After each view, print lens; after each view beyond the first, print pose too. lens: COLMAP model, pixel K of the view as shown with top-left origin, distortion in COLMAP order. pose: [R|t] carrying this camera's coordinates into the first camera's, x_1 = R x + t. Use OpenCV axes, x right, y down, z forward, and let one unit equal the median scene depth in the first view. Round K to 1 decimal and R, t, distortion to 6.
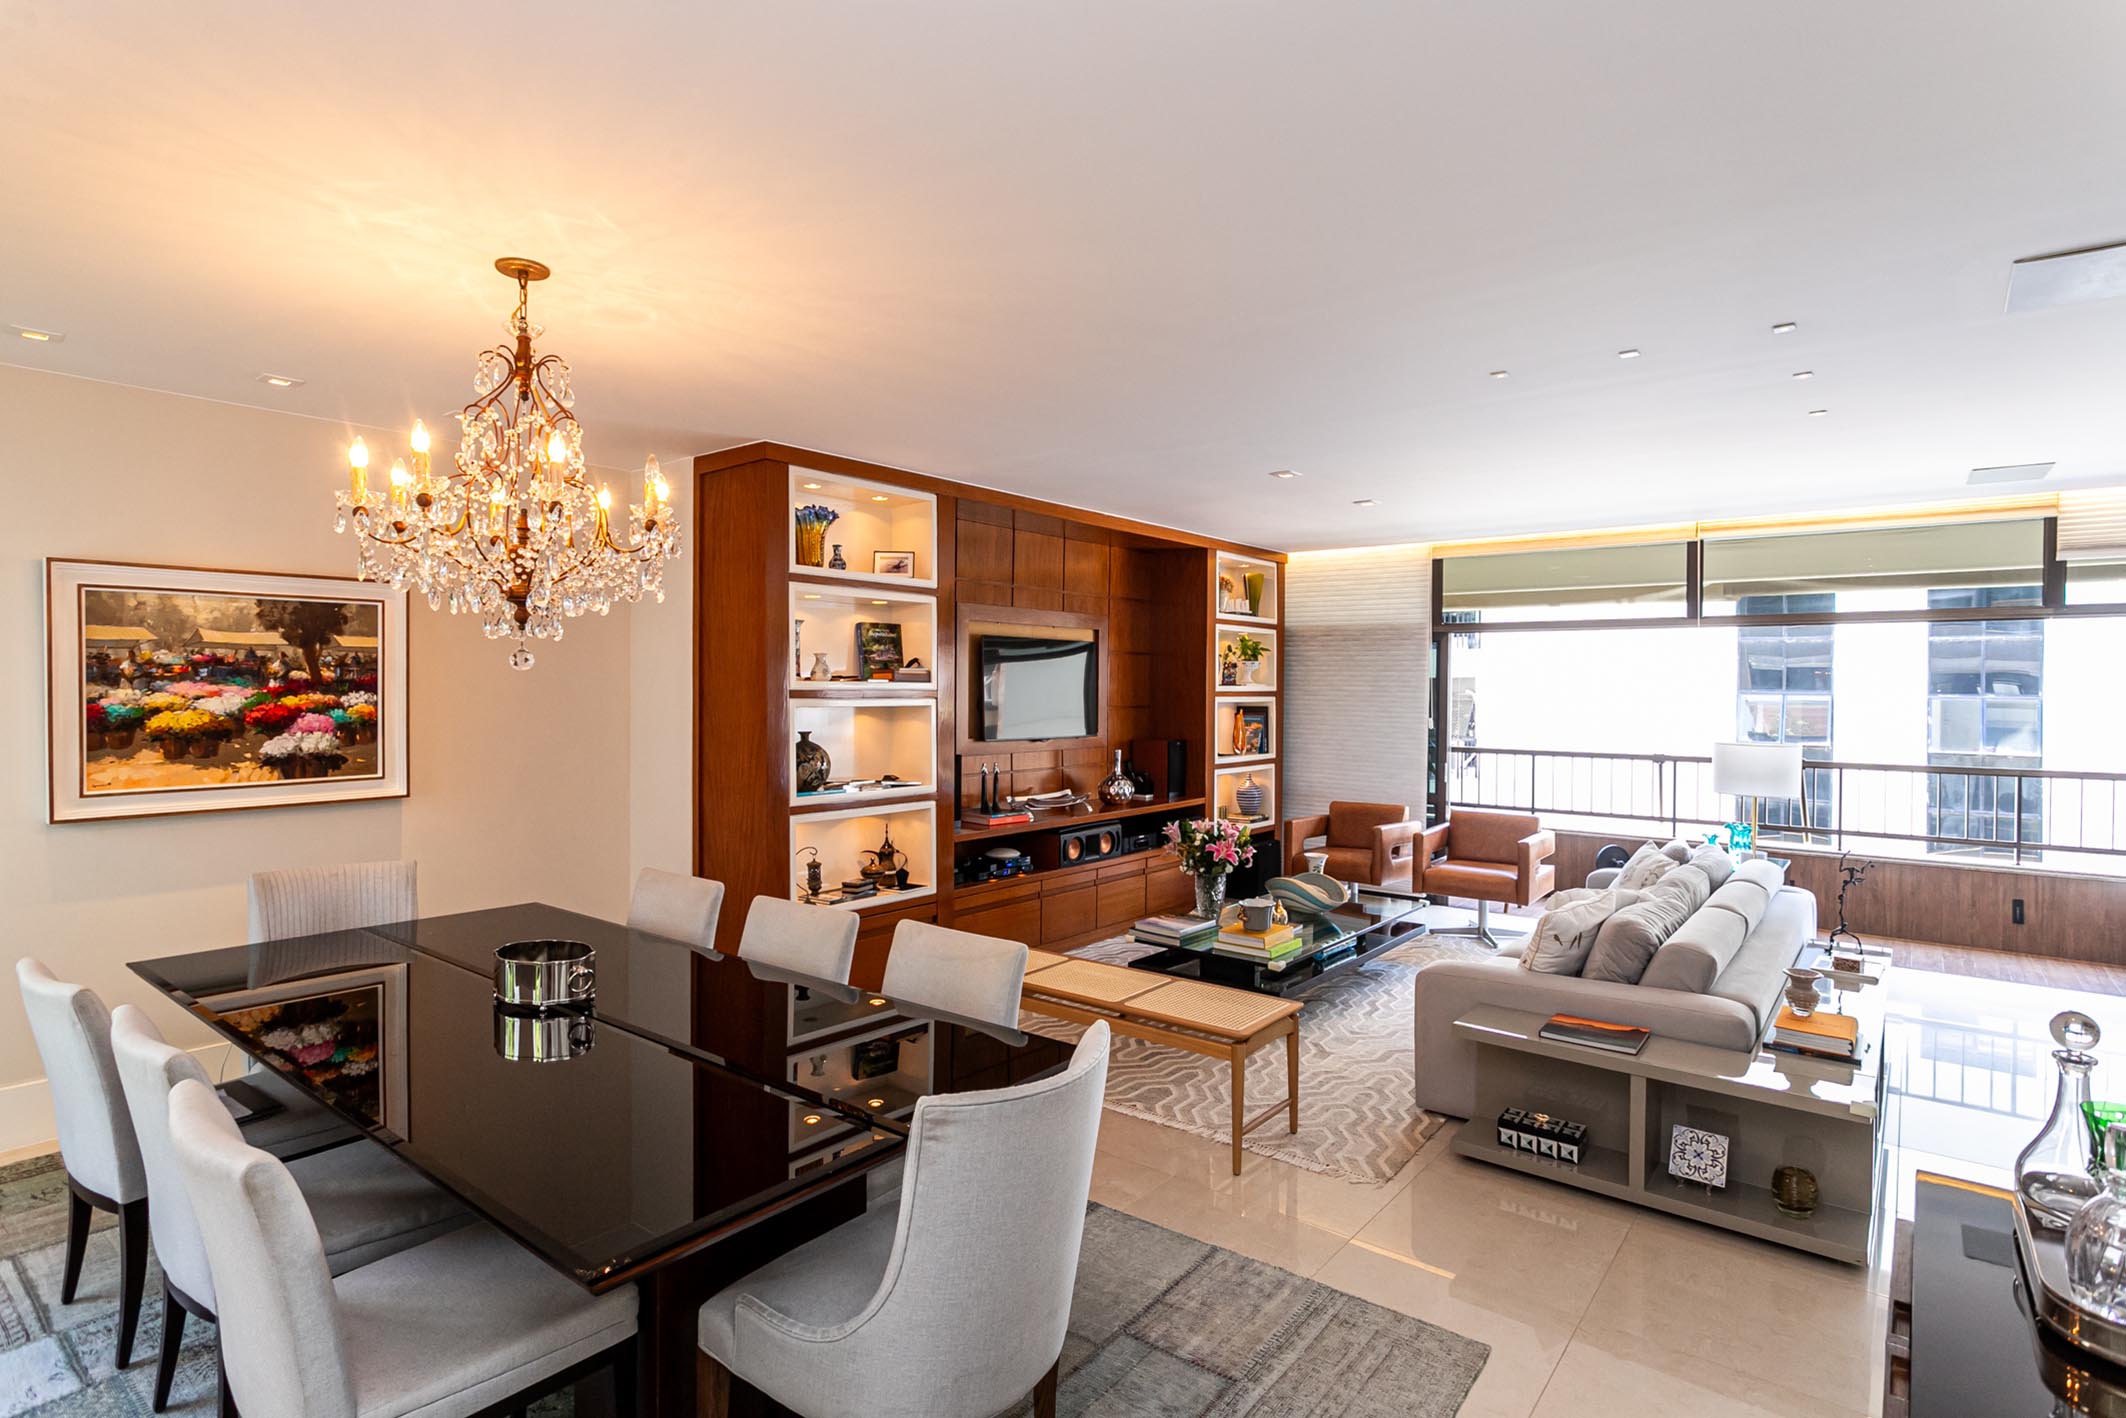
lens RADIAL K [[1083.7, 0, 1064.4], [0, 1083.7, 680.0], [0, 0, 1]] dist [-0.011374, 0.000844]
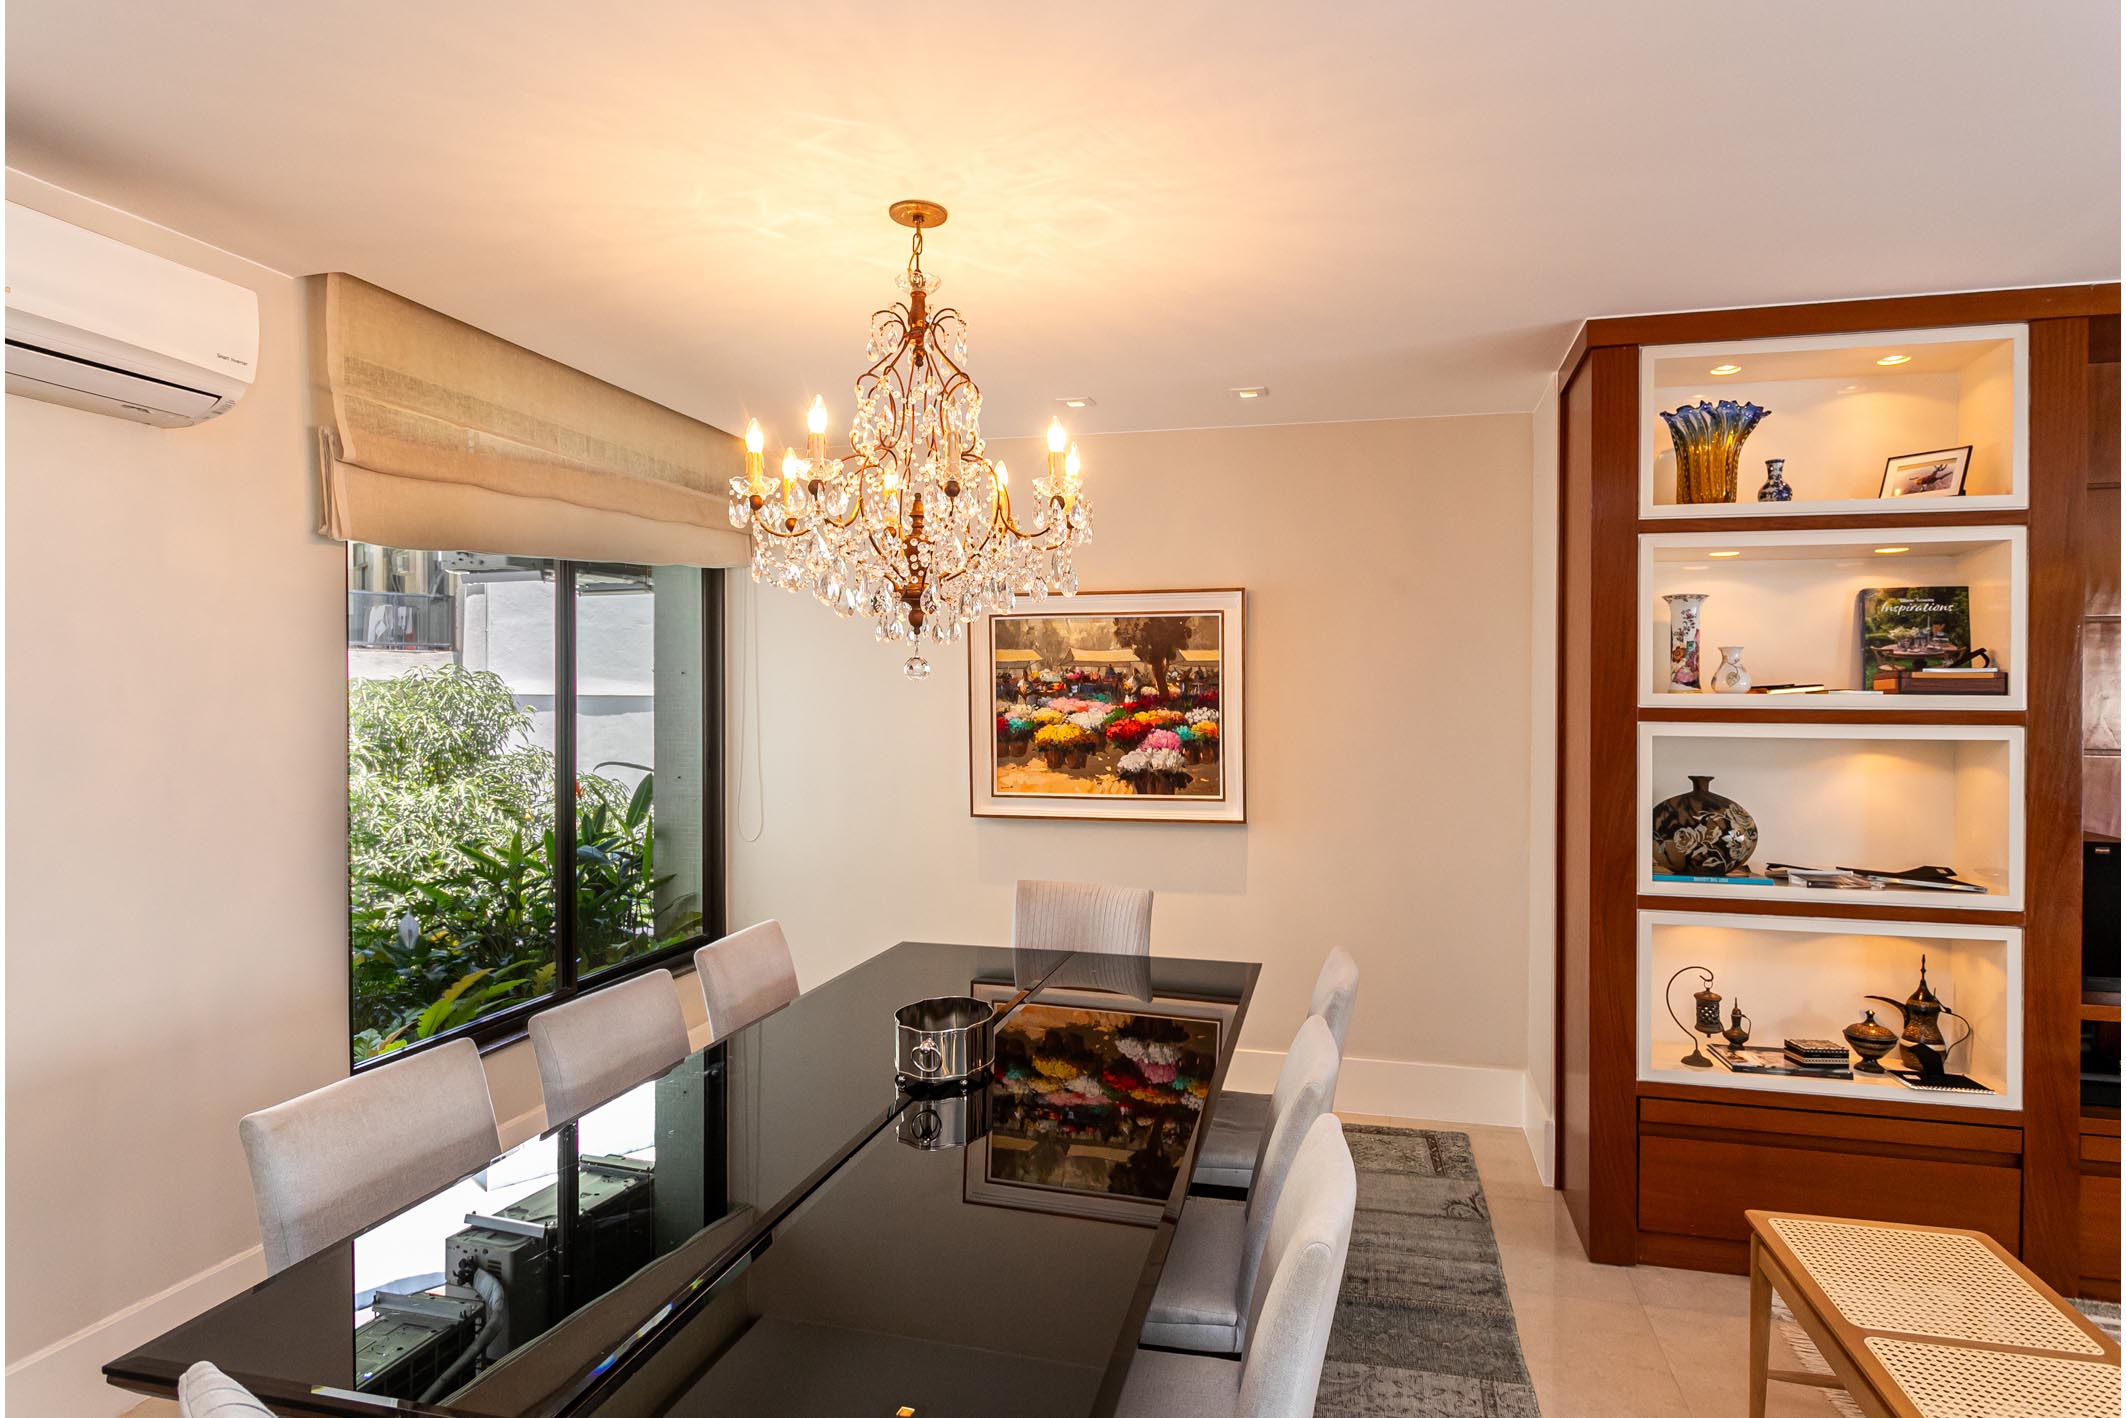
lens RADIAL K [[1198.8, 0, 1060.6], [0, 1198.8, 704.3], [0, 0, 1]] dist [0.003346, 0.000378]
pose [[0.407418, 0.000151, -0.913242, 0.275975], [0.003066, 0.999994, 0.001533, 0.005852], [0.913236, -0.003425, 0.407416, 0.472827]]
